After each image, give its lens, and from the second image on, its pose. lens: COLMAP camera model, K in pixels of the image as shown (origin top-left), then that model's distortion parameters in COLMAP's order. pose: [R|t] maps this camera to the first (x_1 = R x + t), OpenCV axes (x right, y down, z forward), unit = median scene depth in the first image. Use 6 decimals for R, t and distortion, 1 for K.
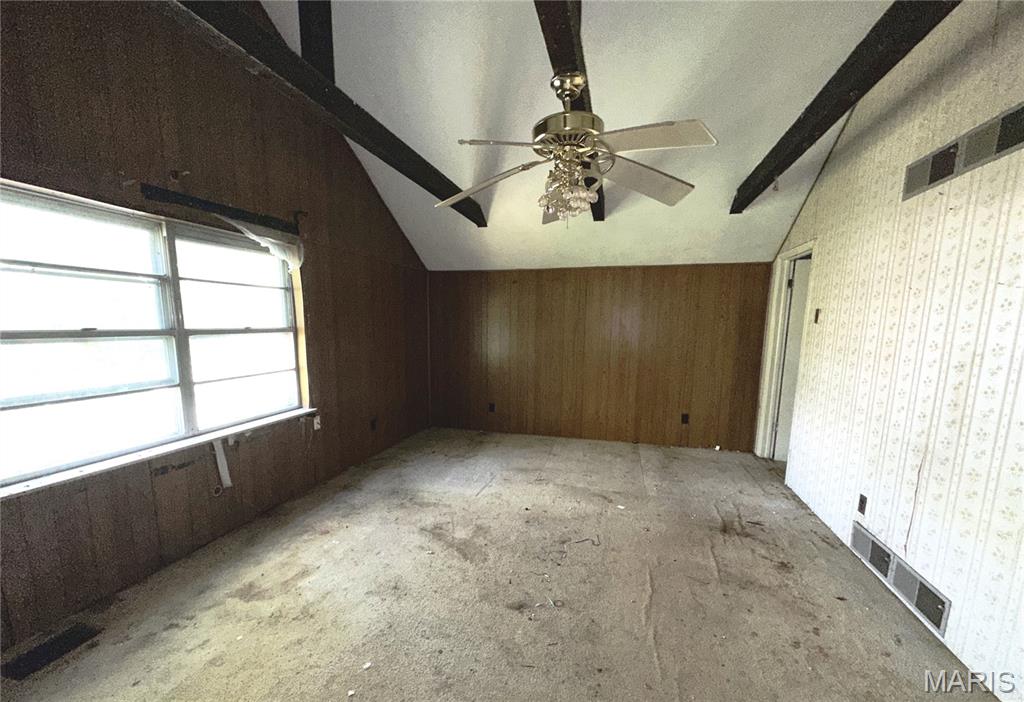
lens RADIAL K [[409.1, 0, 512.3], [0, 409.1, 382.9], [0, 0, 1]] dist [-0.000192, -0.000261]
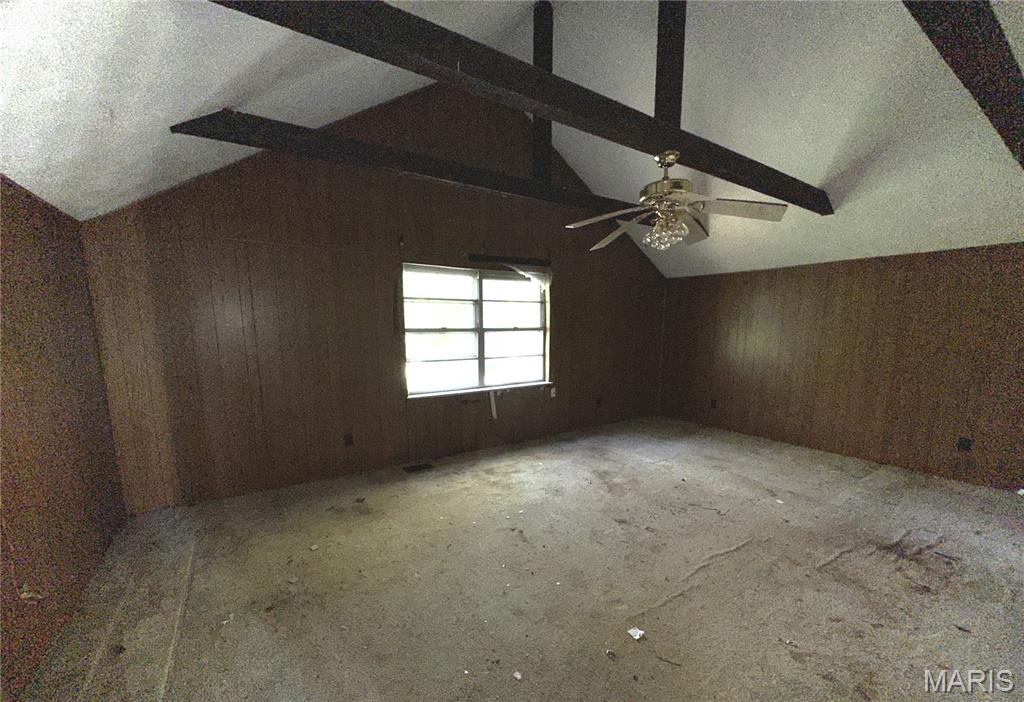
lens RADIAL K [[409.1, 0, 512.3], [0, 409.1, 382.9], [0, 0, 1]] dist [-0.000192, -0.000261]
pose [[0.751836, 0.087359, -0.653538, 0.464596], [-0.089341, 0.995540, 0.030296, 0.040493], [0.653270, 0.035610, 0.756287, -0.260854]]
